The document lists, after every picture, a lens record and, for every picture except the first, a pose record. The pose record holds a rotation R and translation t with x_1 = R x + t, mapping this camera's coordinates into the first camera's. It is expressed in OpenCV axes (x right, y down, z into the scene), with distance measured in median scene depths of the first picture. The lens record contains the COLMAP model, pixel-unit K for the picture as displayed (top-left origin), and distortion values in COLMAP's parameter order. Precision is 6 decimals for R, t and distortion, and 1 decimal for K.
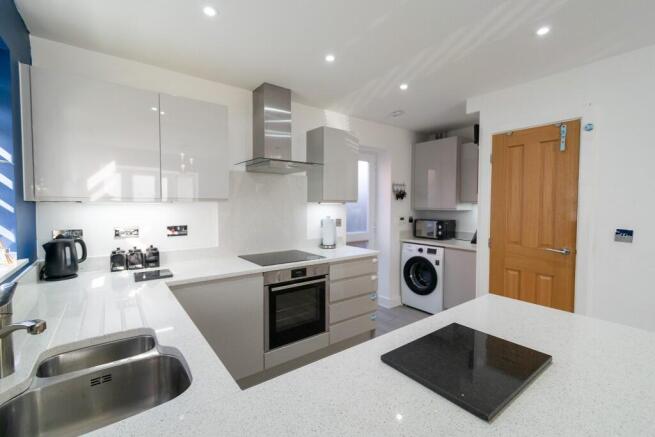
lens RADIAL K [[292.2, 0, 326.7], [0, 292.2, 217.3], [0, 0, 1]] dist [0.010924, -0.000334]
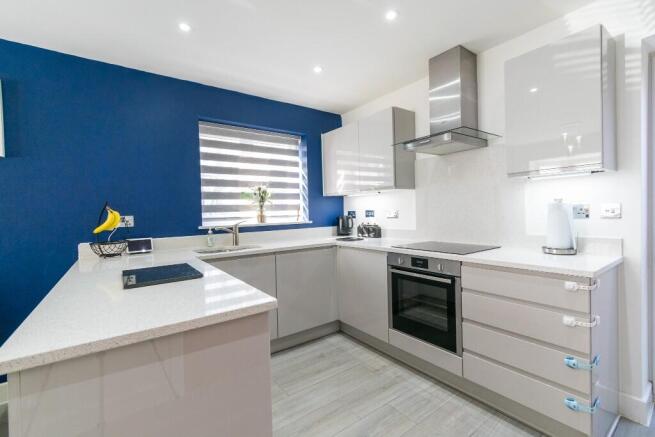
lens RADIAL K [[292.2, 0, 324.6], [0, 292.2, 215.6], [0, 0, 1]] dist [0.010924, -0.000334]
pose [[-0.012337, 0.015922, -0.999797, 0.742544], [-0.020511, 0.999659, 0.016173, 0.035977], [0.999714, 0.020707, -0.012006, 0.673316]]
